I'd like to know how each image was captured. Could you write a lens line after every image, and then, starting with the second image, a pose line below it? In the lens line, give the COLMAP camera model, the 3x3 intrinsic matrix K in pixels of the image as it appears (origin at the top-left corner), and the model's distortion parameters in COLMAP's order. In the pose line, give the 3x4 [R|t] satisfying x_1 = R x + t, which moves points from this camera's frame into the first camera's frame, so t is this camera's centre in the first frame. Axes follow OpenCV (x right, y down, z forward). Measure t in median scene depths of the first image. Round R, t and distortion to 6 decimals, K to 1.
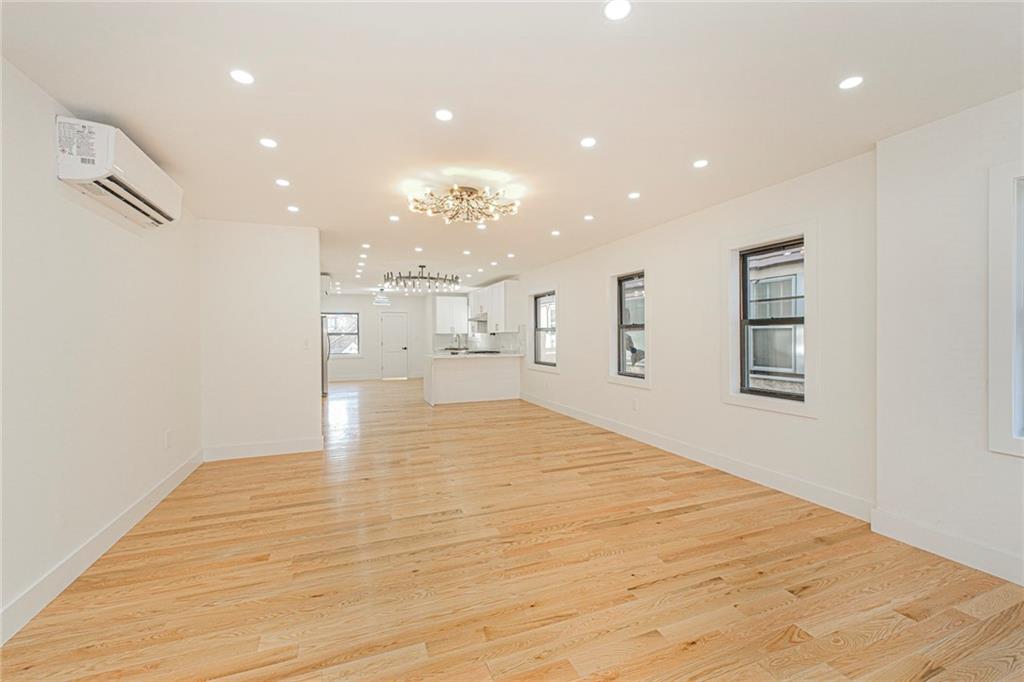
lens RADIAL K [[427.1, 0, 512.0], [0, 427.1, 341.0], [0, 0, 1]] dist [0.001088, -0.000246]
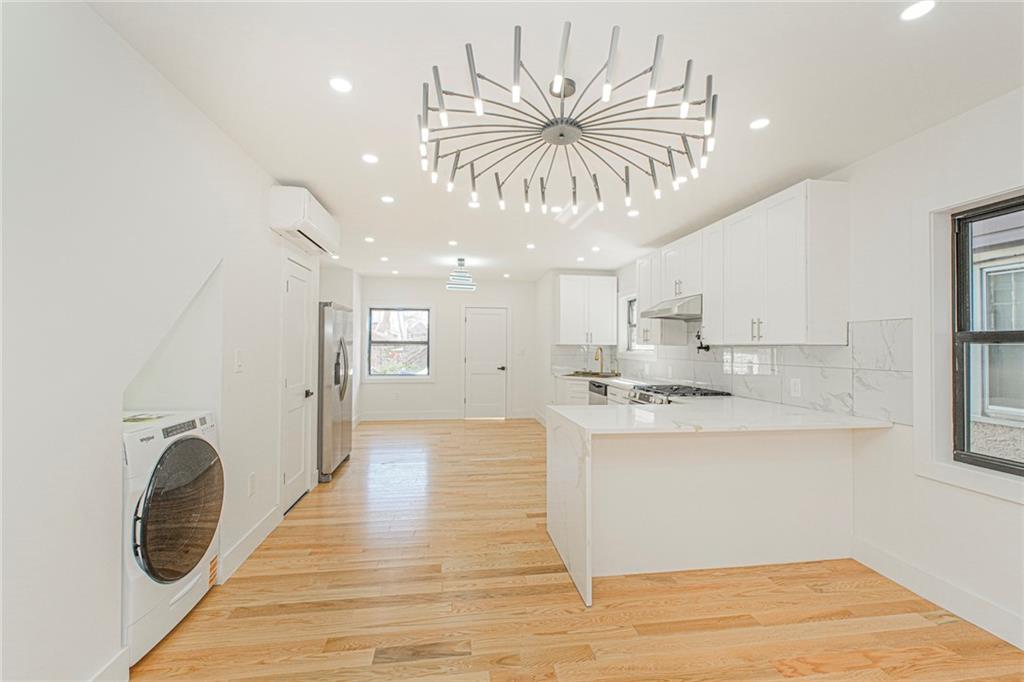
lens RADIAL K [[427.1, 0, 512.0], [0, 427.1, 341.0], [0, 0, 1]] dist [0.001088, -0.000246]
pose [[0.973903, 0.011241, -0.226686, -0.112174], [-0.016192, 0.999669, -0.019993, -0.009779], [0.226387, 0.023142, 0.973763, 0.459328]]
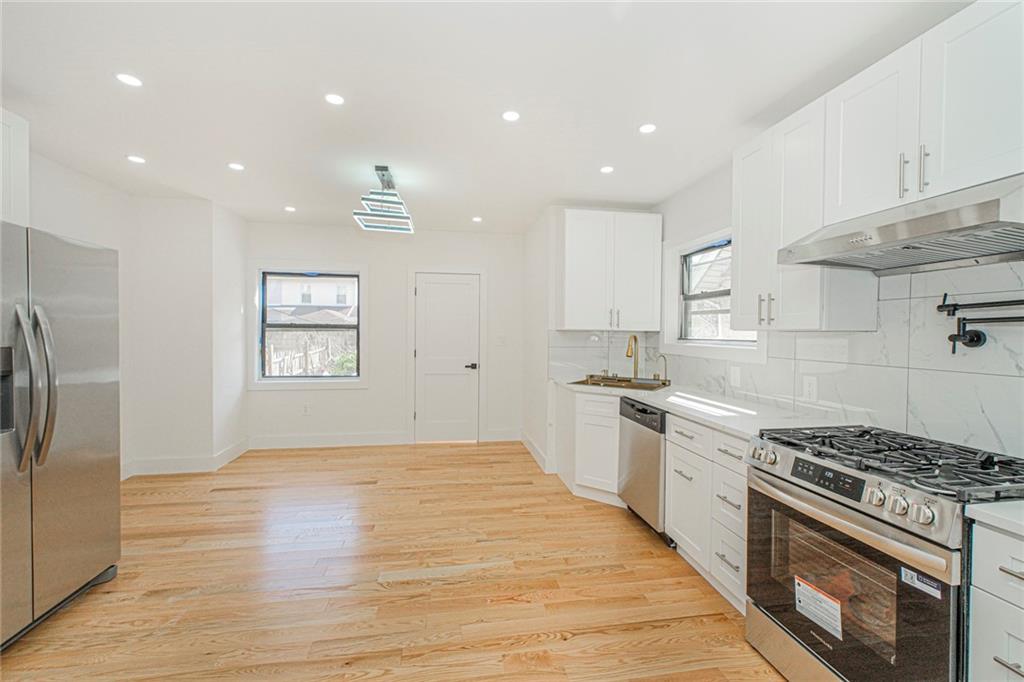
lens RADIAL K [[427.1, 0, 512.0], [0, 427.1, 341.0], [0, 0, 1]] dist [0.001088, -0.000246]
pose [[0.978610, 0.020889, -0.204659, -0.147864], [-0.019004, 0.999757, 0.011171, -0.011622], [0.204843, -0.007043, 0.978770, 0.679022]]
